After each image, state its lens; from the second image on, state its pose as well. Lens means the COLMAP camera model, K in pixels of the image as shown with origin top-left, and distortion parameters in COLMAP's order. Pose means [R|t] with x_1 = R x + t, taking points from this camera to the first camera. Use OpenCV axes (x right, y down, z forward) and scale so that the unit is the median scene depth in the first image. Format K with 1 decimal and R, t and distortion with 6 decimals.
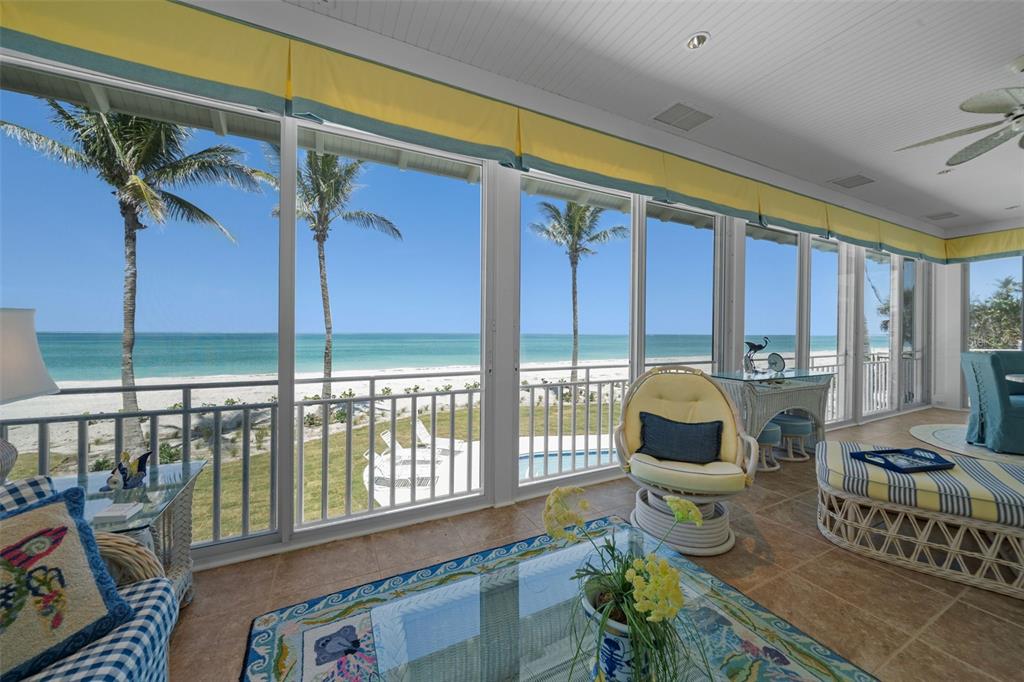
lens RADIAL K [[406.0, 0, 513.5], [0, 406.0, 332.7], [0, 0, 1]] dist [-0.001210, -0.000089]
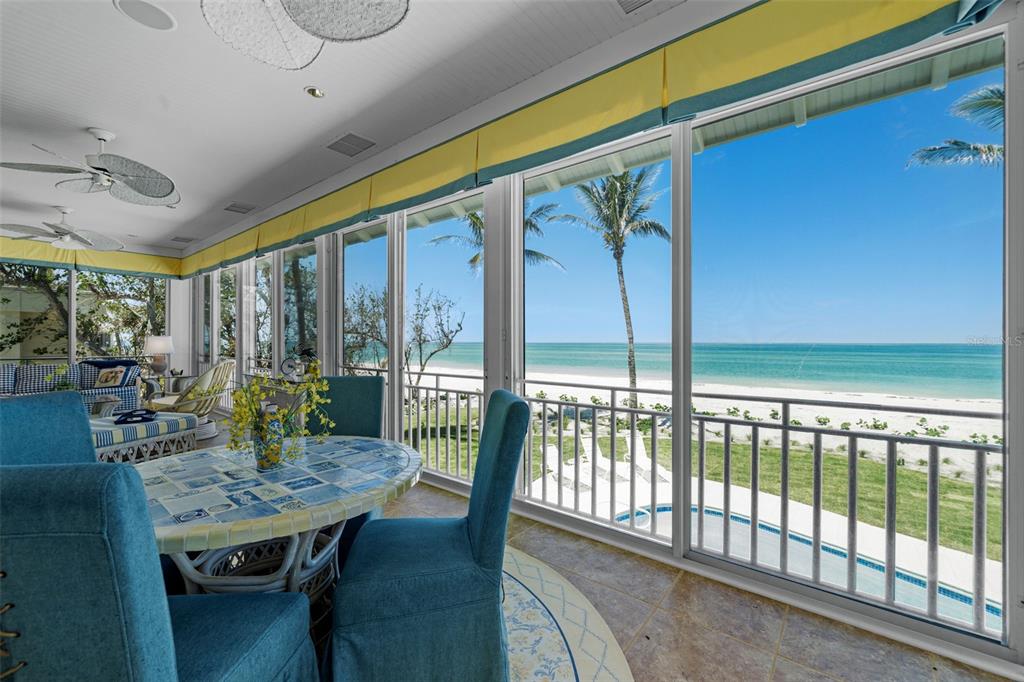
lens RADIAL K [[485.4, 0, 512.0], [0, 485.4, 341.0], [0, 0, 1]] dist [0.000925, 0.000082]
pose [[0.344932, -0.003969, -0.938619, 0.576730], [-0.000892, 0.999989, -0.004556, 0.002341], [0.938627, 0.002409, 0.344925, 0.307311]]
